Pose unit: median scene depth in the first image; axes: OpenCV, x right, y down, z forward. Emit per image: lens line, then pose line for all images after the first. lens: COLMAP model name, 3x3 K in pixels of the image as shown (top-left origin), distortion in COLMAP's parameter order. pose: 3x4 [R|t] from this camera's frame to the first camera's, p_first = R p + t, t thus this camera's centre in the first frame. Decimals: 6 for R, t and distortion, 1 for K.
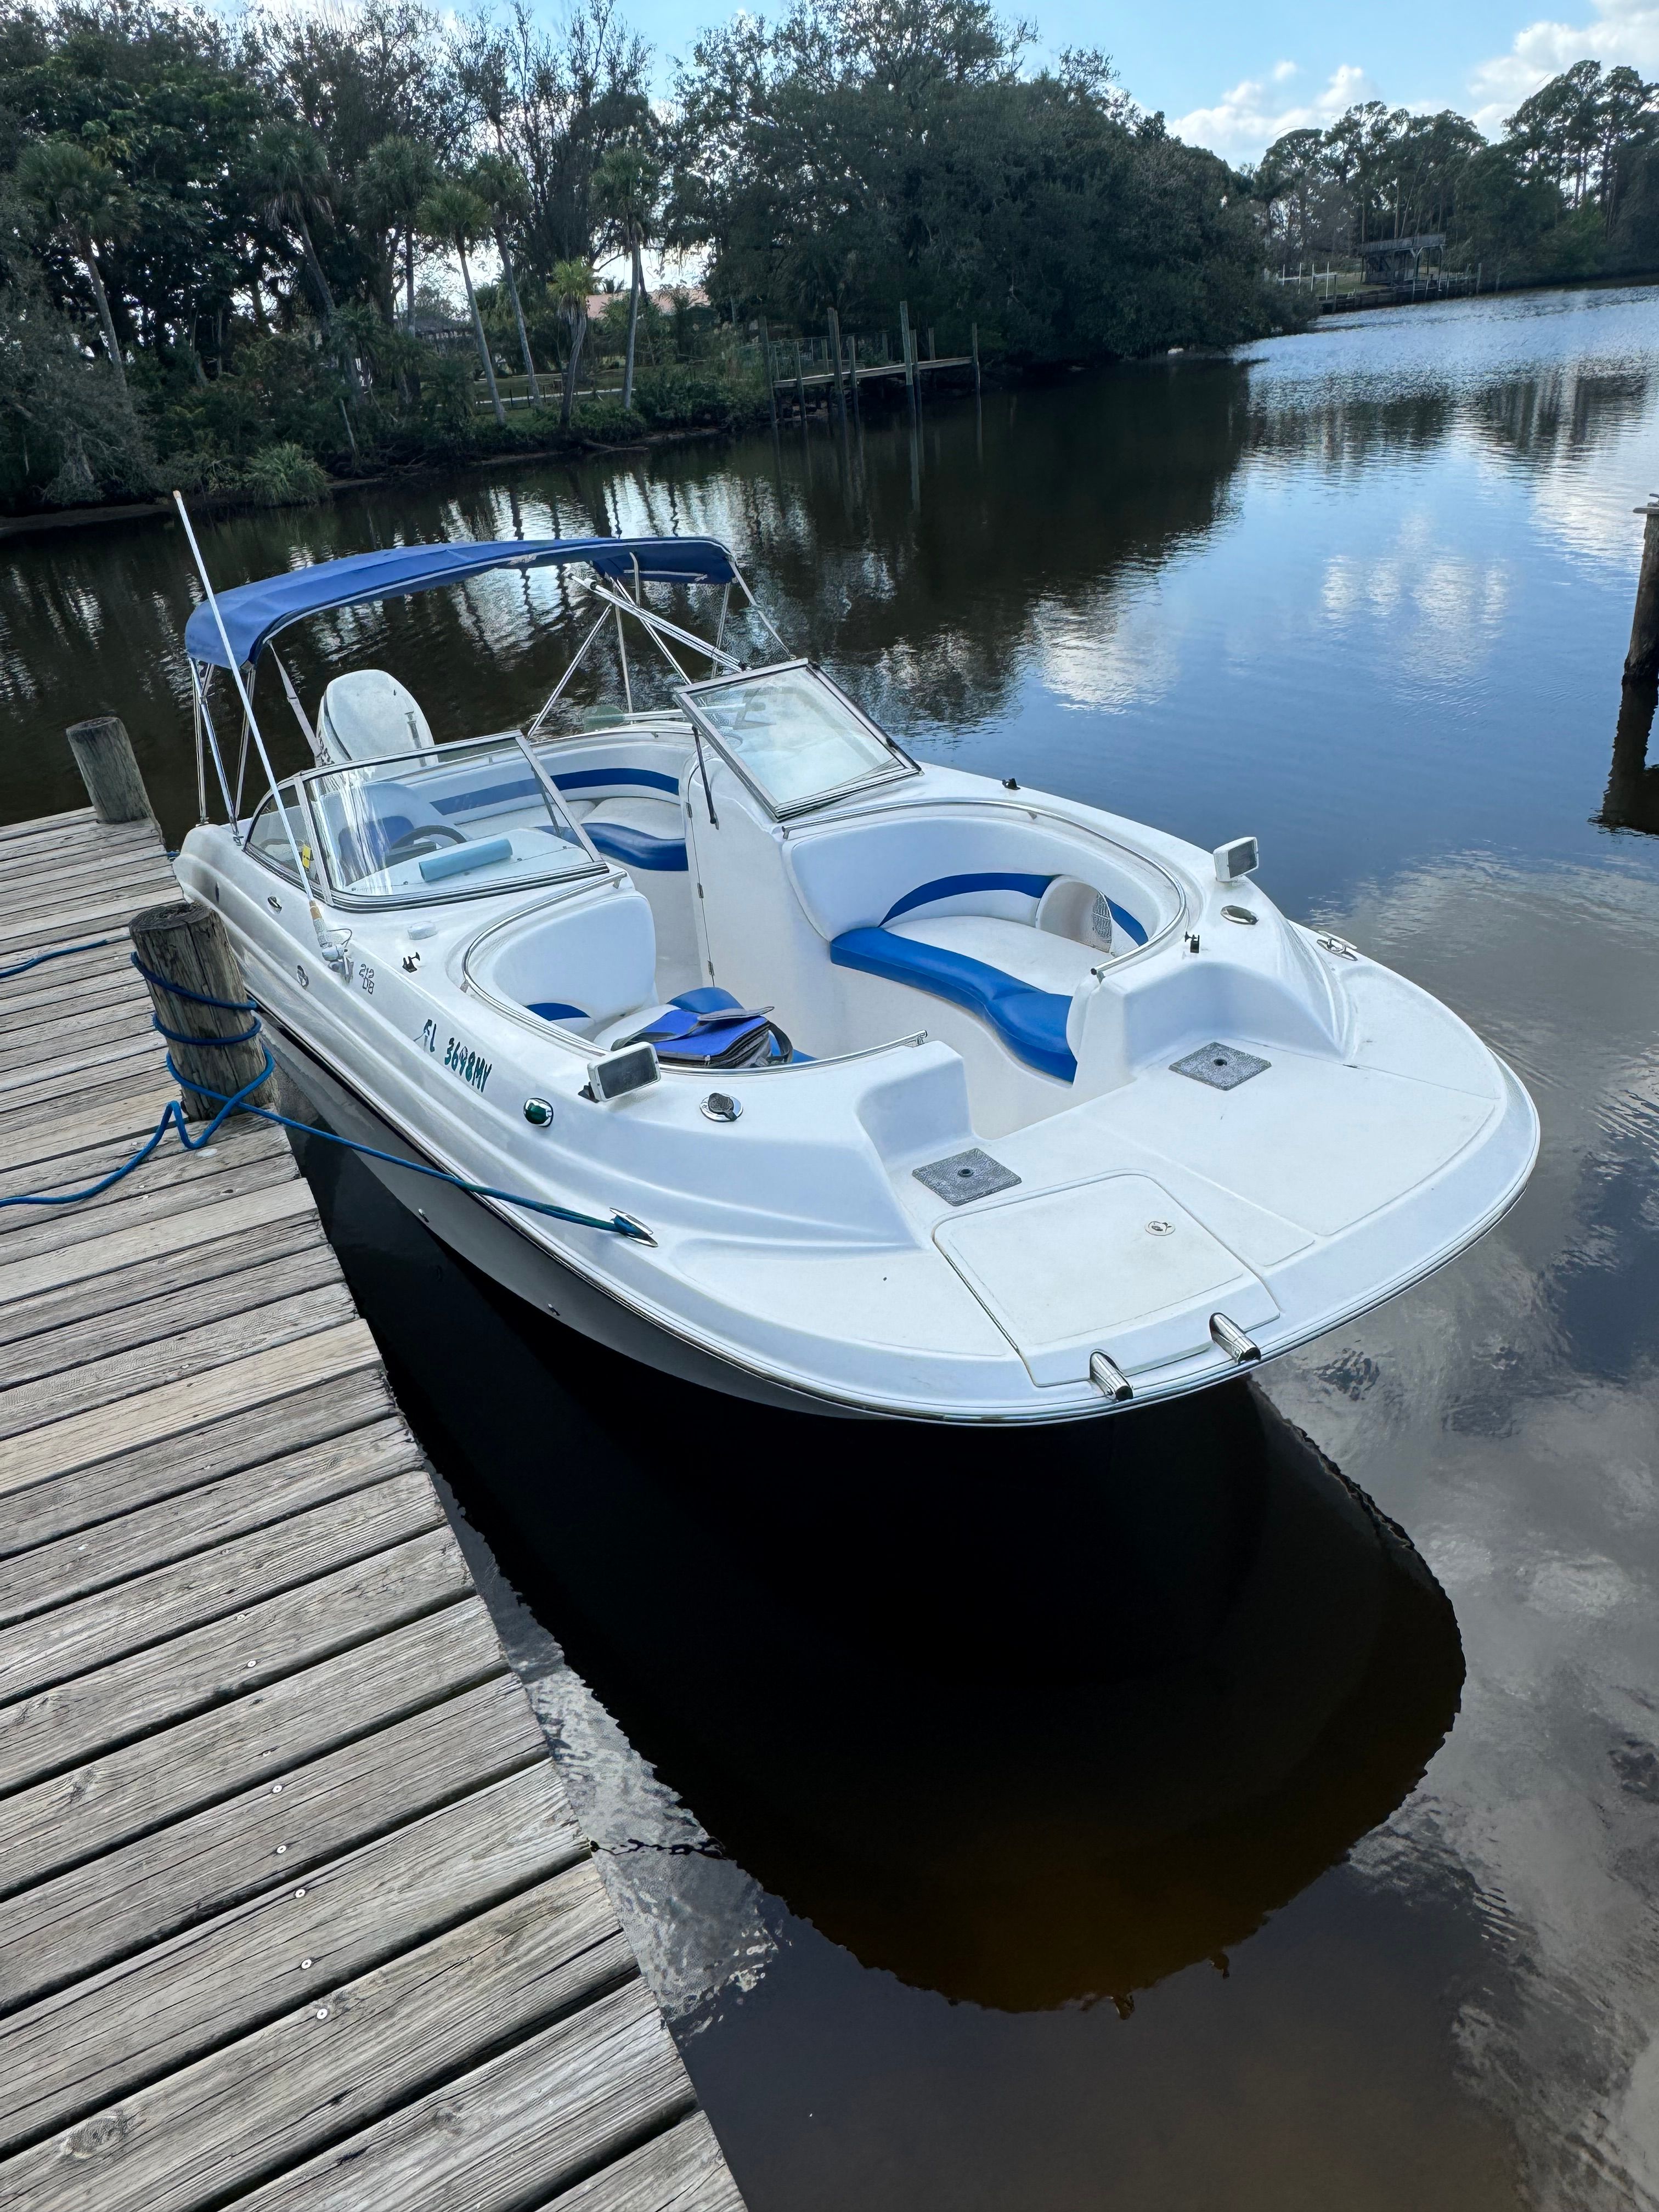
lens RADIAL K [[1580.0, 0, 829.5], [0, 1580.0, 1106.0], [0, 0, 1]] dist [-0.009617, 0.001220]
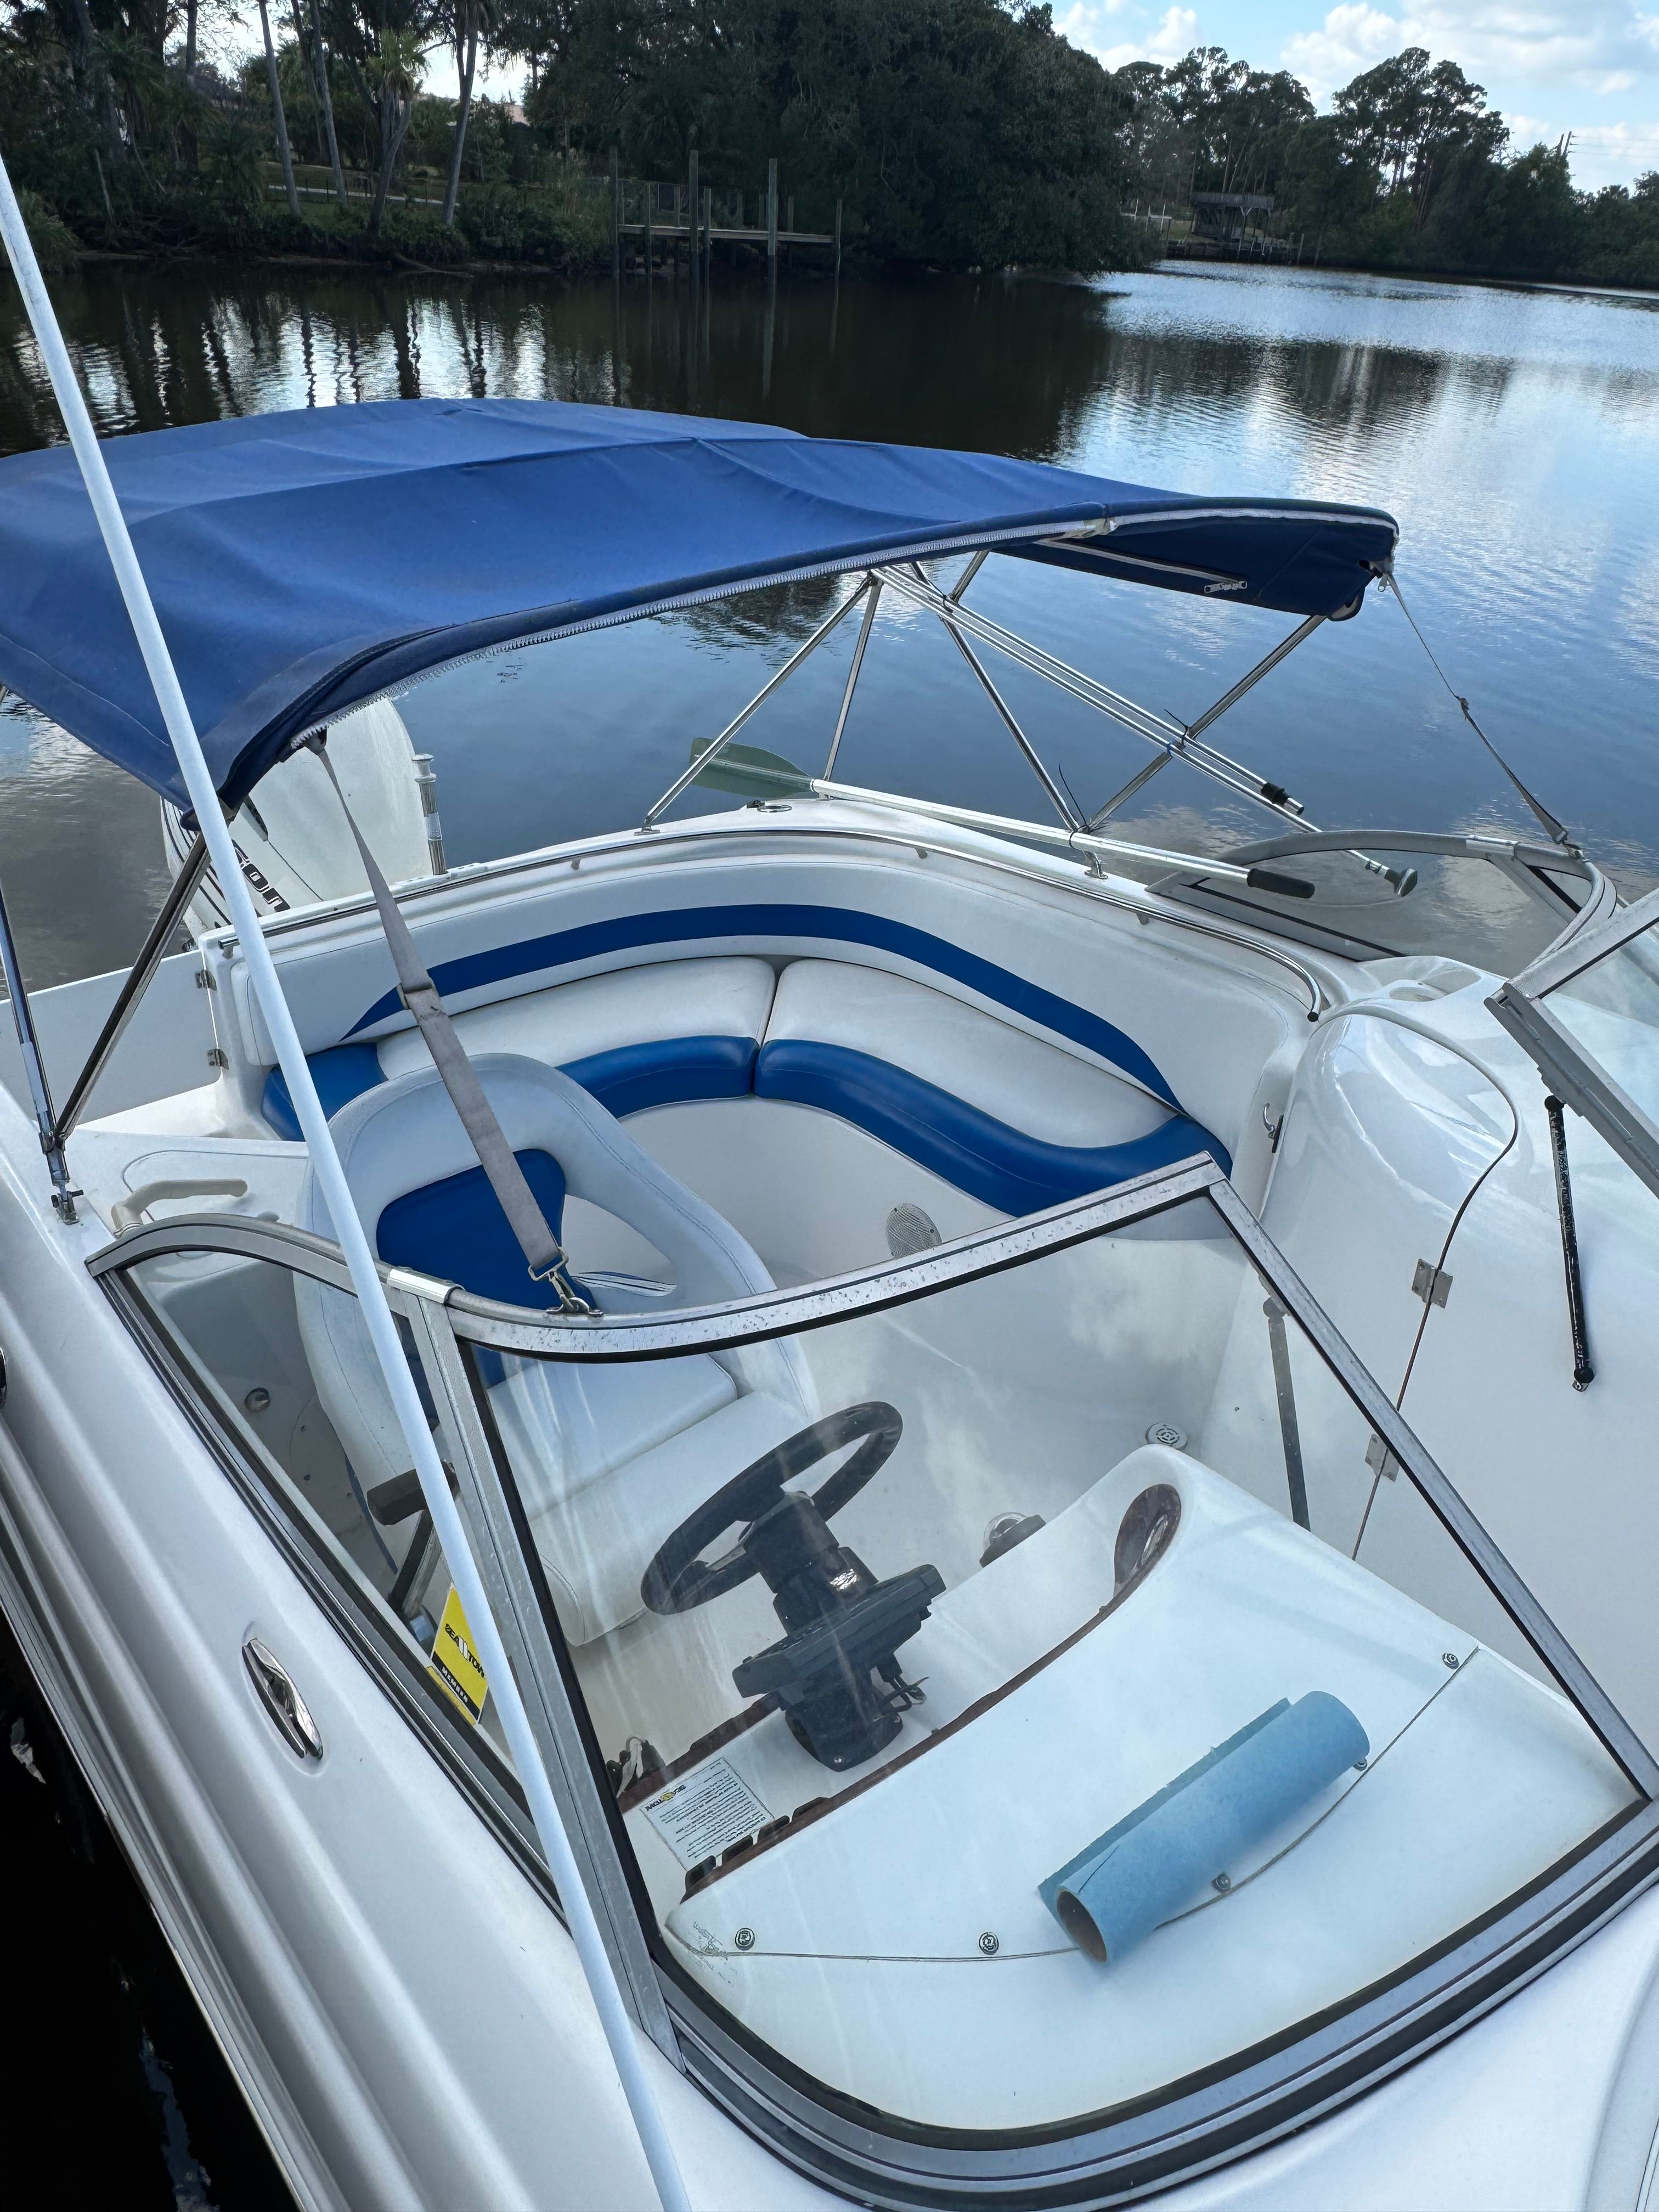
lens RADIAL K [[1517.5, 0, 857.1], [0, 1517.5, 1088.8], [0, 0, 1]] dist [0.001379, -0.004520]
pose [[0.976938, 0.069573, 0.201870, -0.040856], [-0.083002, 0.994811, 0.058829, -0.033706], [-0.196730, -0.074228, 0.977644, 0.094707]]
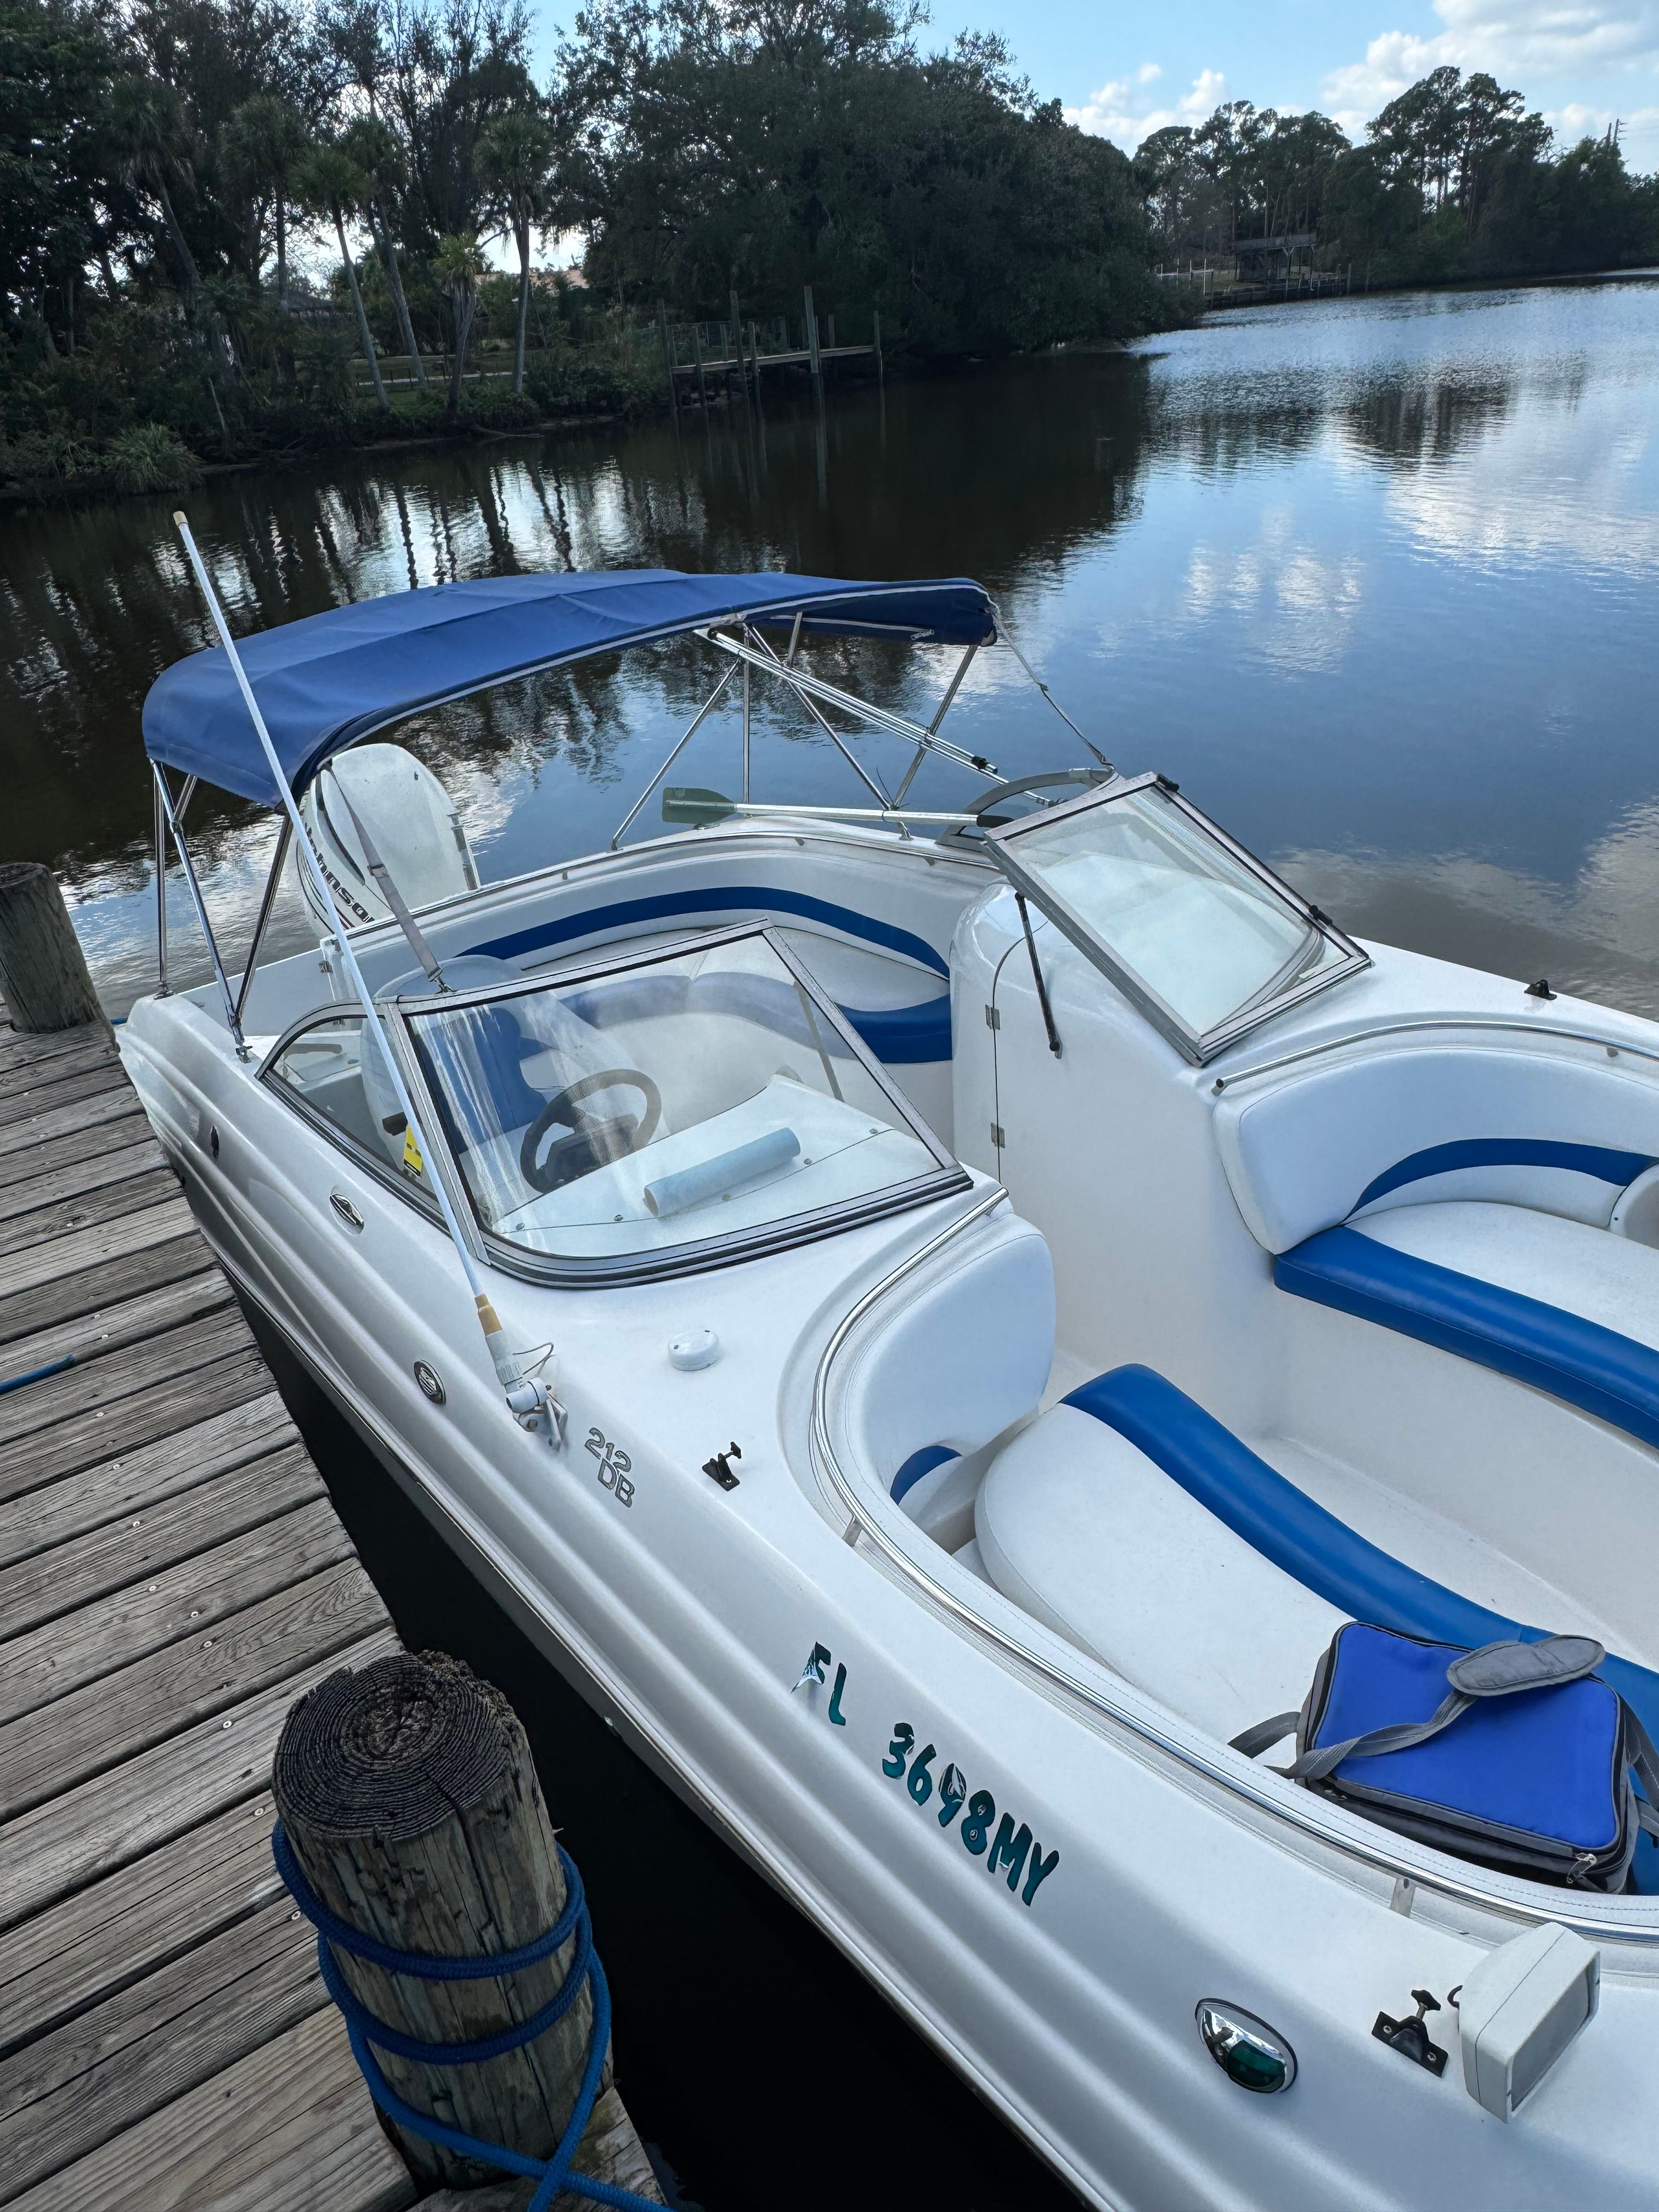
lens RADIAL K [[1545.1, 0, 825.9], [0, 1545.1, 1093.2], [0, 0, 1]] dist [-0.006316, 0.000196]
pose [[0.996266, -0.021192, 0.083694, -0.028667], [0.020665, 0.999761, 0.007164, -0.022439], [-0.083826, -0.005408, 0.996466, 0.053382]]
